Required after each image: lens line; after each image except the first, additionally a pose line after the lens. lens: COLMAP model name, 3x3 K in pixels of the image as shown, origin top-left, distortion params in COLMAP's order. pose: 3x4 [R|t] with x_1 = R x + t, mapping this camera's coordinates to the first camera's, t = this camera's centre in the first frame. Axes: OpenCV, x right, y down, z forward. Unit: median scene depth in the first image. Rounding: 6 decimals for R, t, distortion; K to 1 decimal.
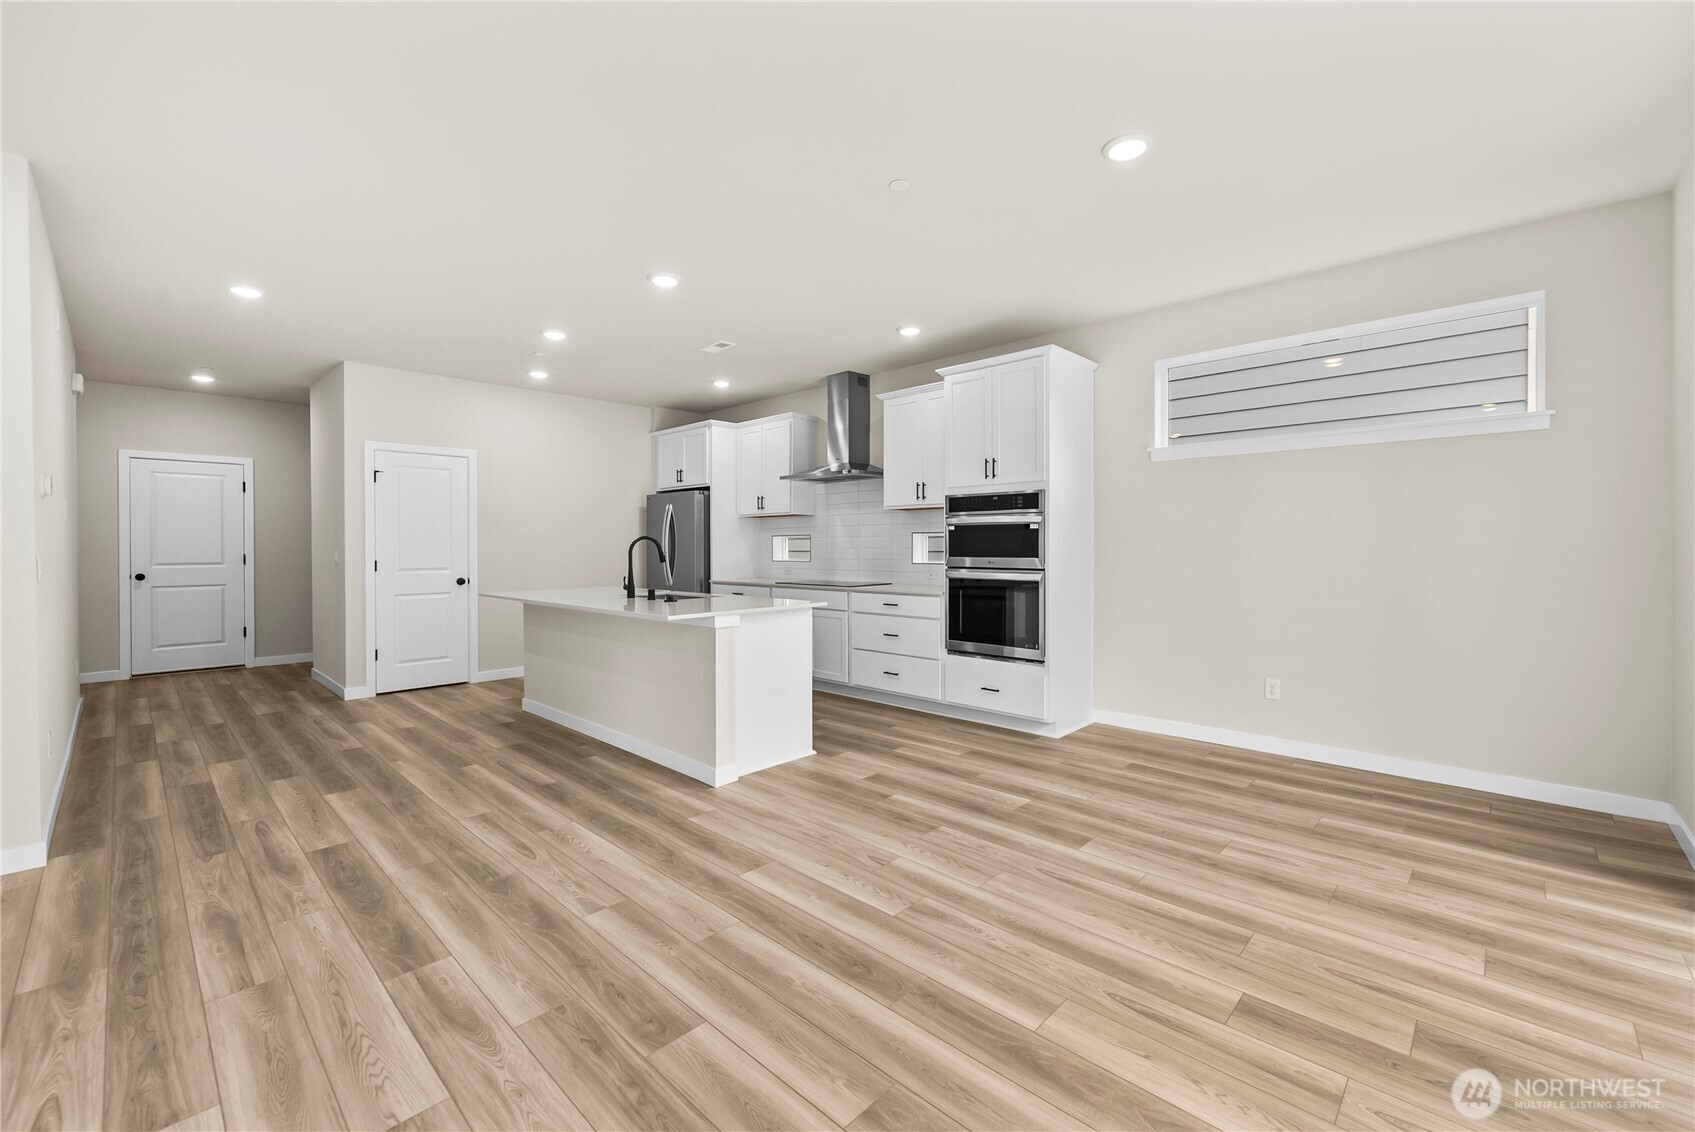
lens RADIAL K [[702.6, 0, 847.5], [0, 702.6, 552.3], [0, 0, 1]] dist [-0.002549, -0.000117]
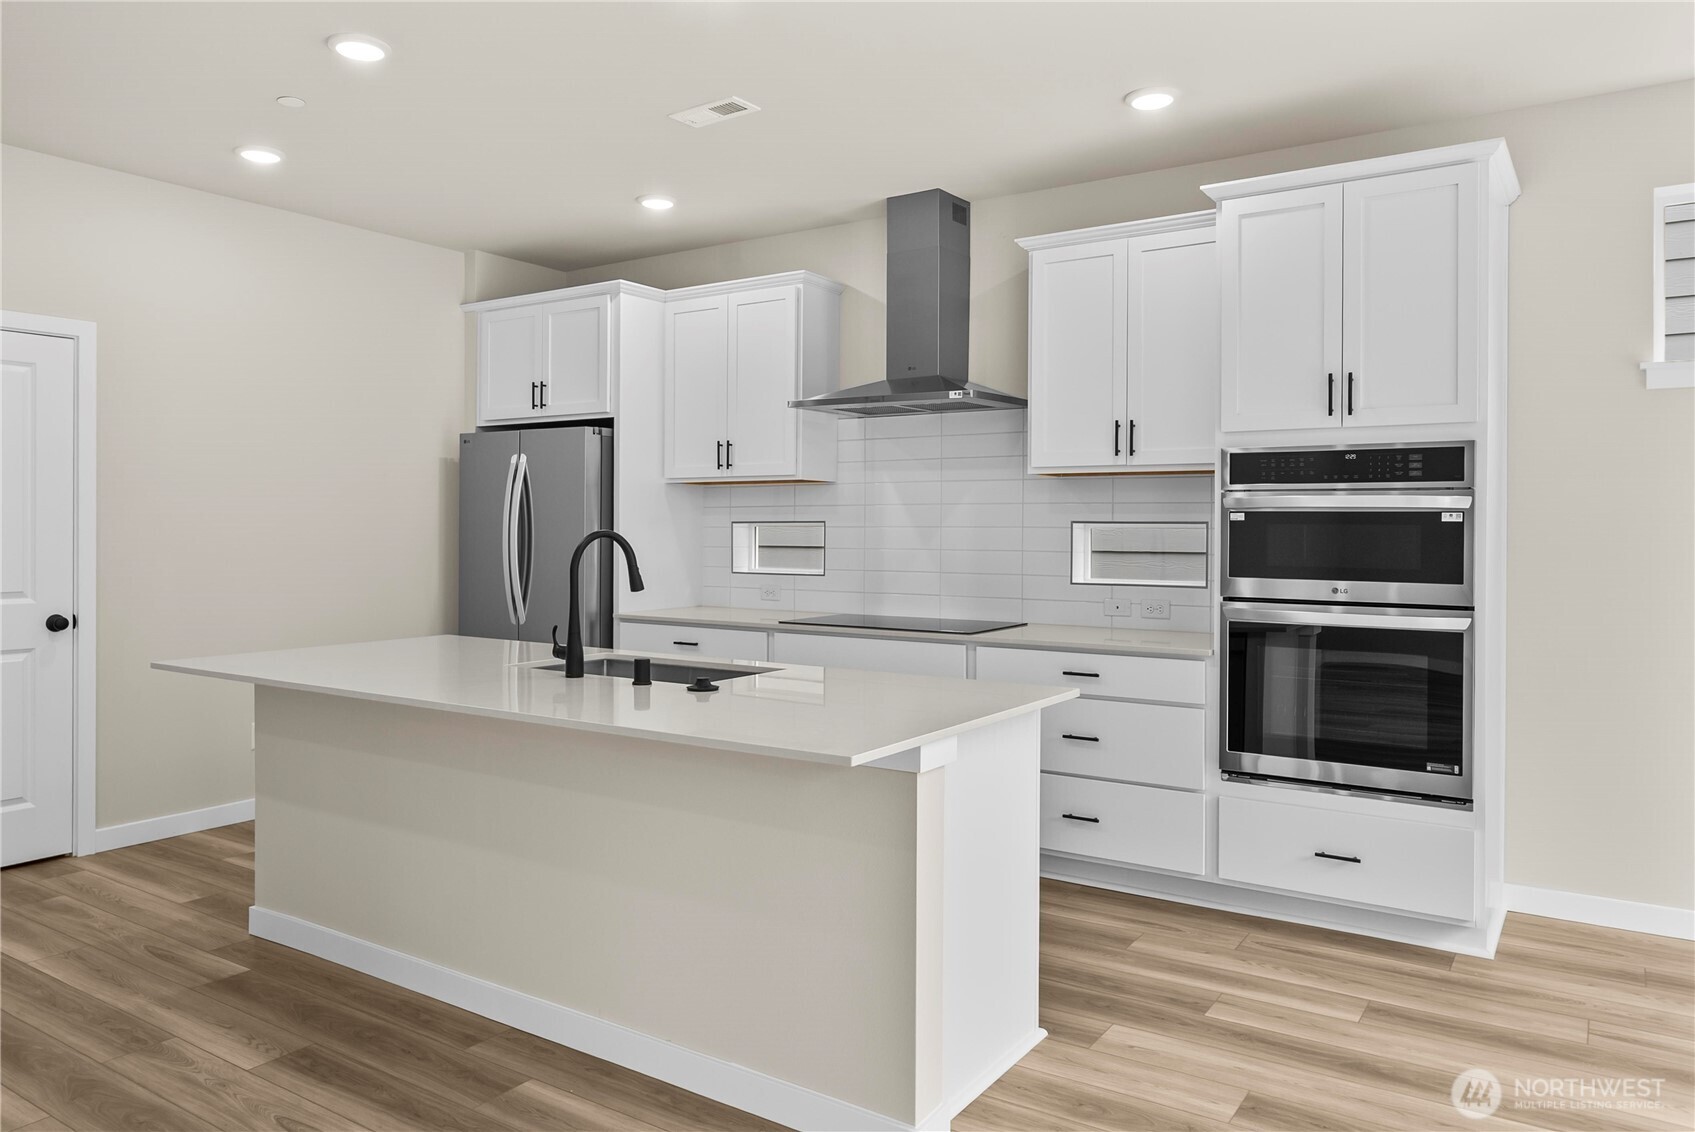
lens RADIAL K [[1166.7, 0, 834.9], [0, 1166.7, 529.7], [0, 0, 1]] dist [0.001451, -0.001973]
pose [[0.984968, 0.007744, 0.172562, -0.303291], [-0.006580, 0.999952, -0.007320, -0.021246], [-0.172610, 0.006075, 0.984971, 0.309459]]
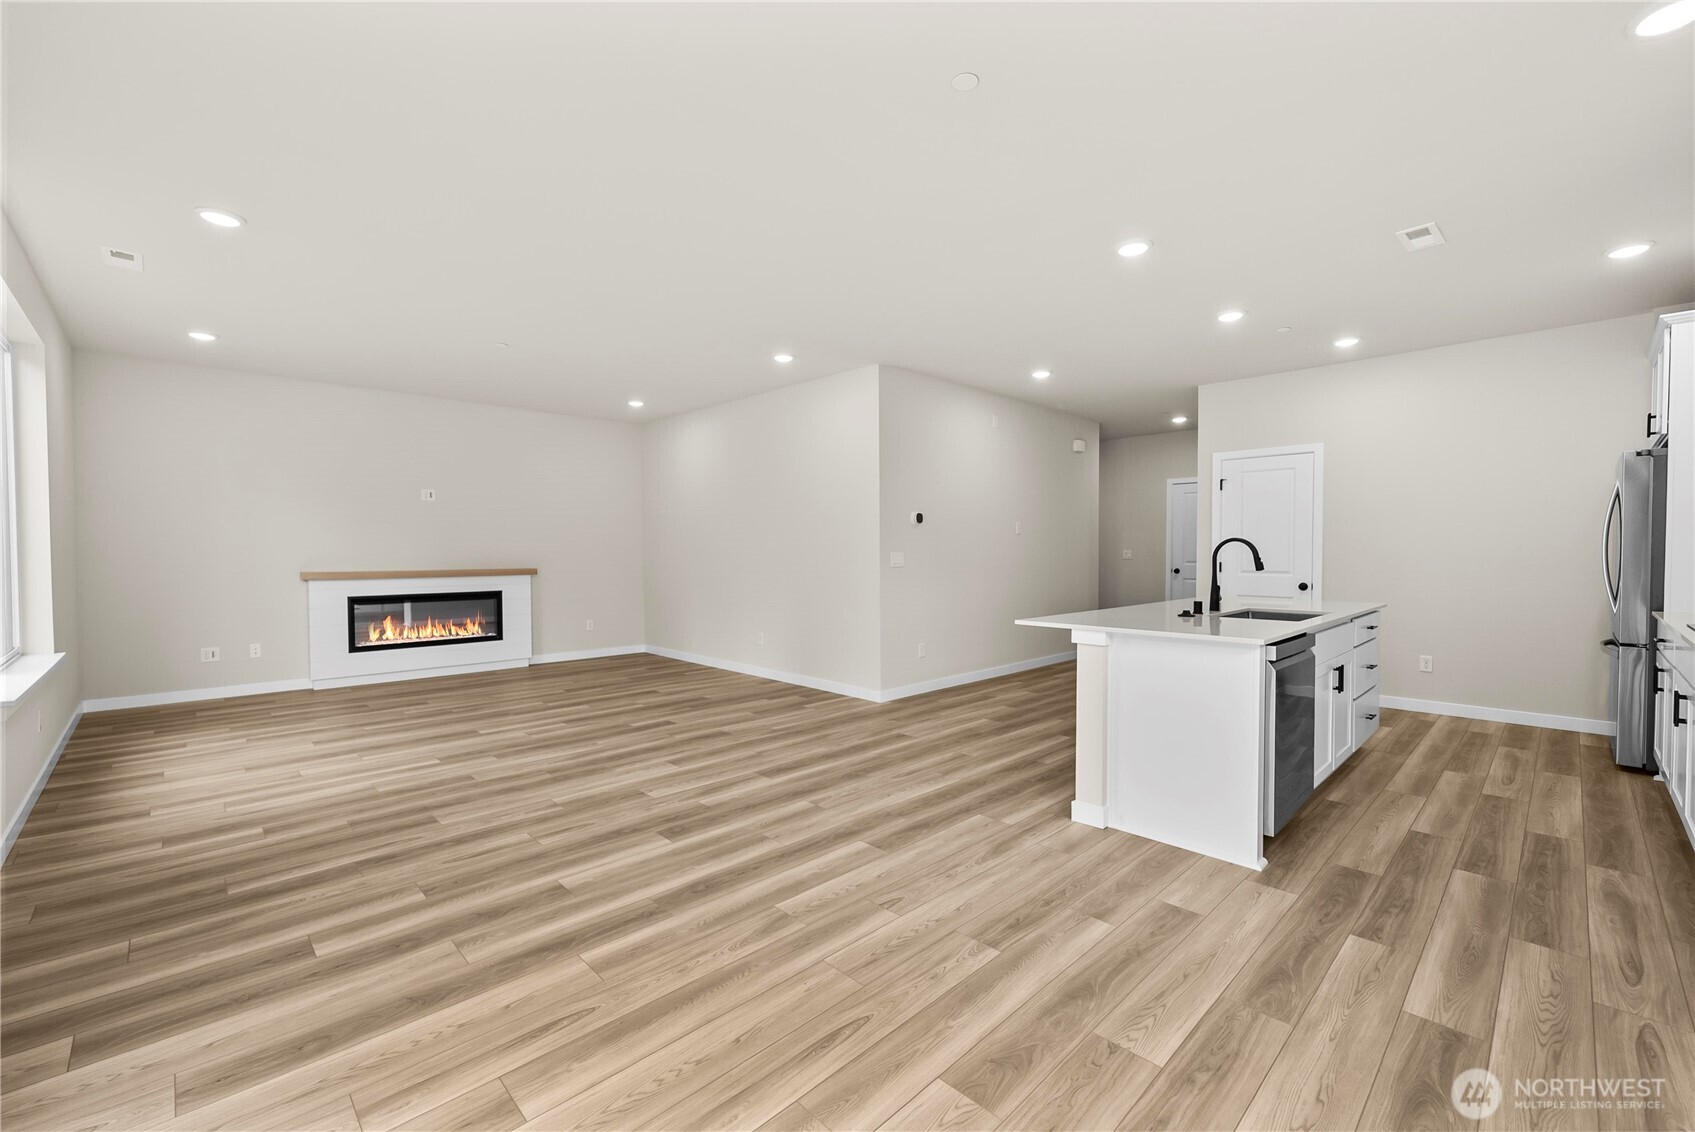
lens RADIAL K [[702.6, 0, 843.7], [0, 702.6, 565.7], [0, 0, 1]] dist [-0.002549, -0.000117]
pose [[-0.047014, 0.025803, -0.998561, 0.616465], [-0.007633, 0.999628, 0.026190, -0.009278], [0.998865, 0.008854, -0.046799, 0.648274]]
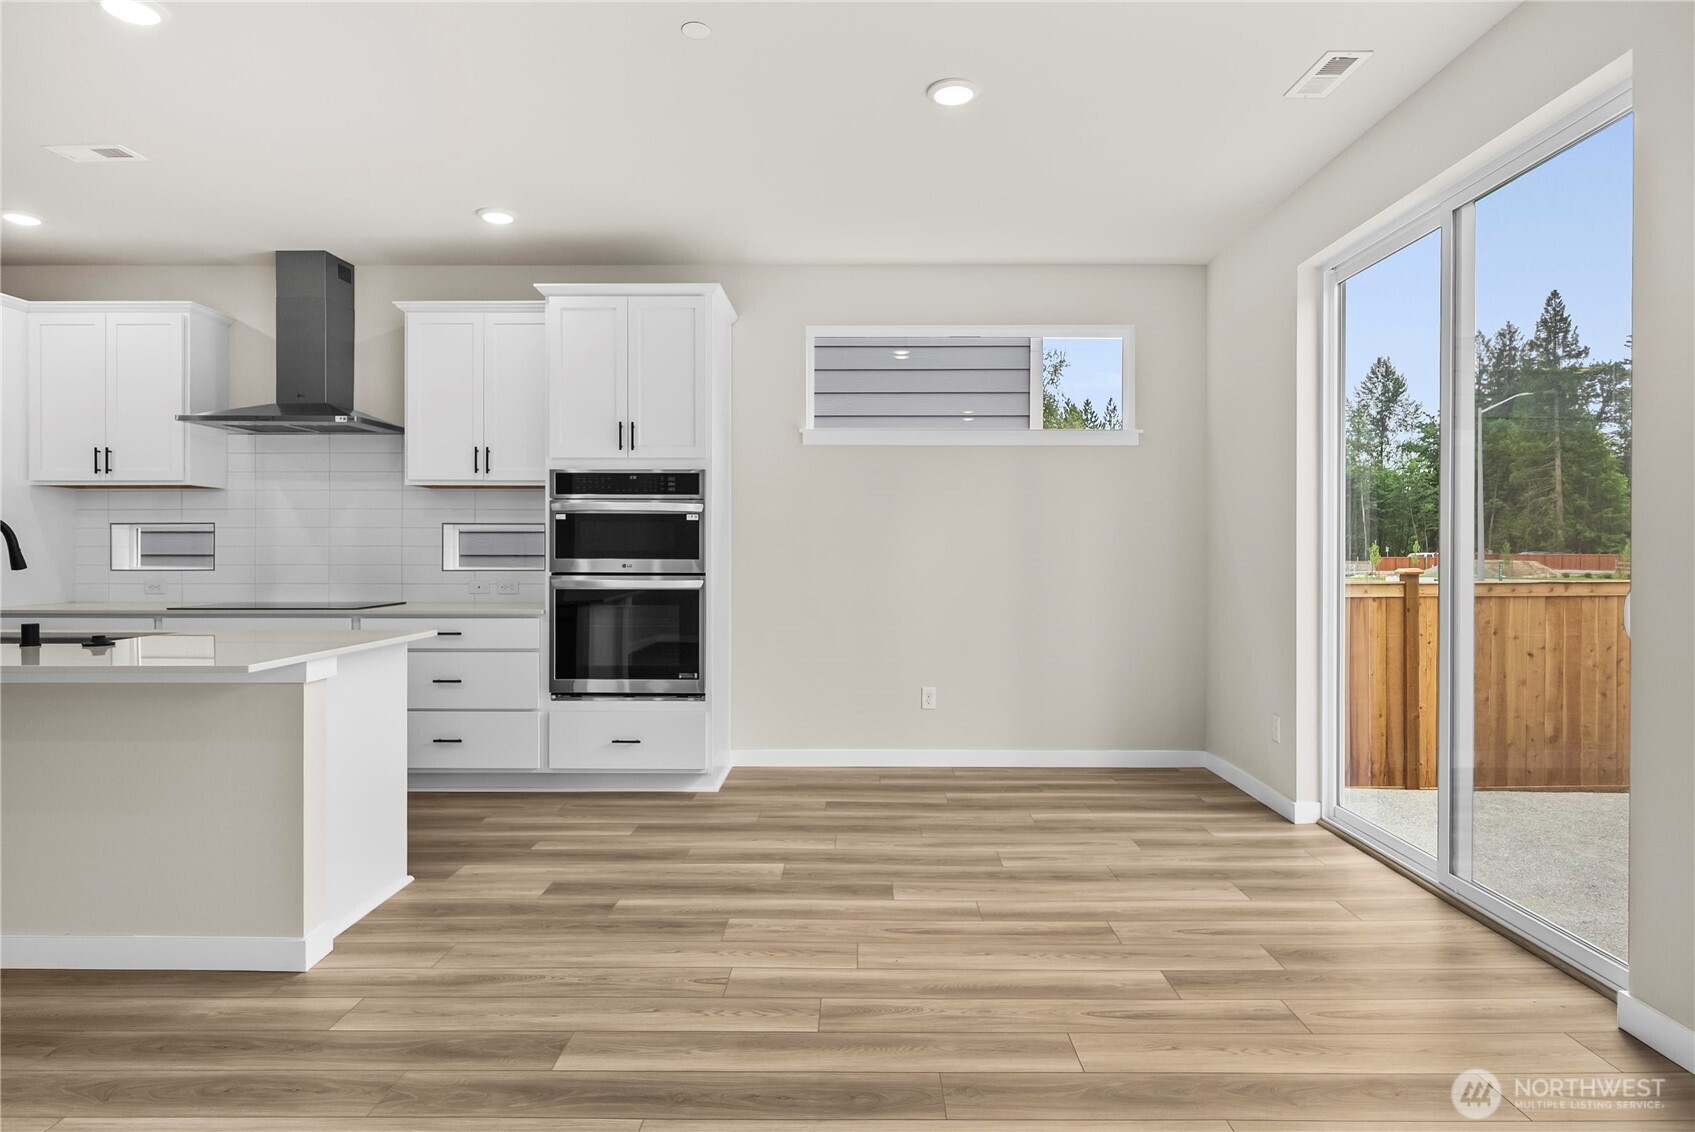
lens RADIAL K [[962.7, 0, 861.0], [0, 962.7, 555.7], [0, 0, 1]] dist [0.000365, 0.001613]
pose [[0.723332, 0.001830, 0.690498, -0.342672], [0.002478, 0.999983, -0.005246, 0.011167], [-0.690496, 0.005506, 0.723316, 0.128791]]
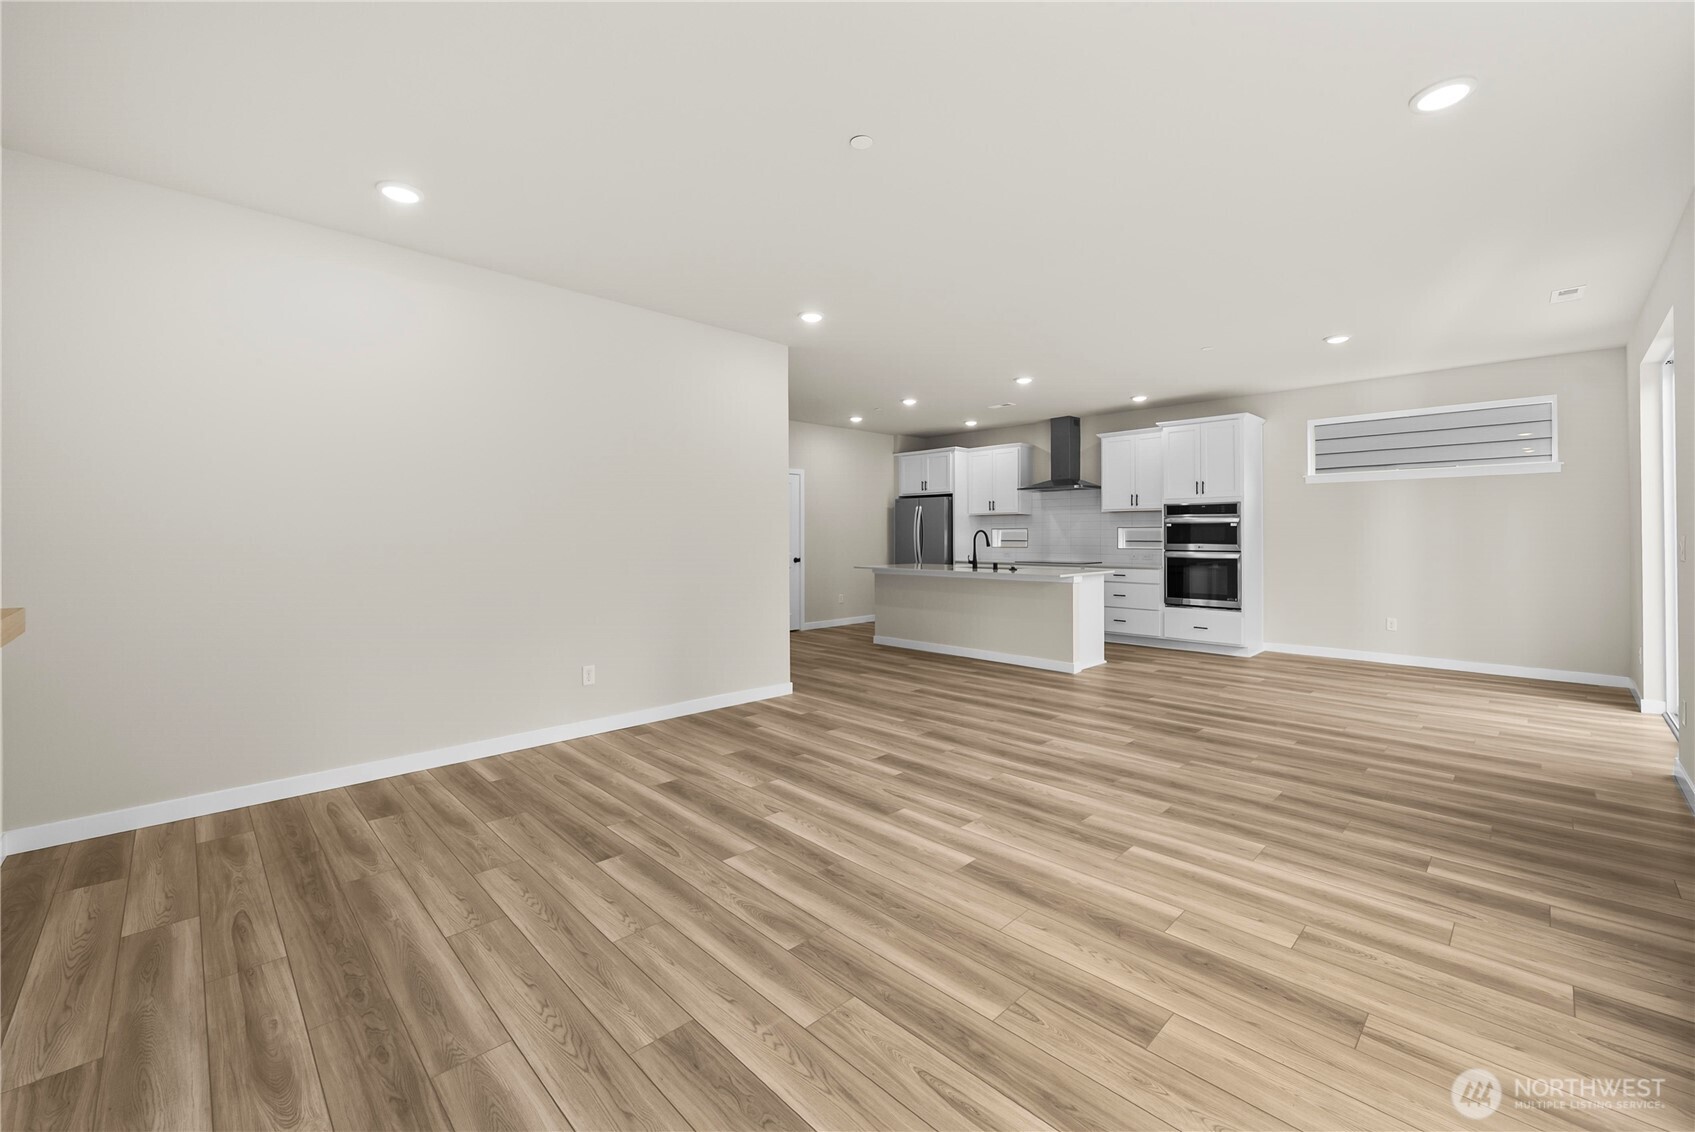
lens RADIAL K [[702.6, 0, 835.7], [0, 702.6, 527.0], [0, 0, 1]] dist [-0.002549, -0.000117]
pose [[0.999298, 0.001990, -0.037421, -0.621994], [-0.002803, 0.999761, -0.021696, 0.006332], [0.037369, 0.021785, 0.999064, -0.679560]]
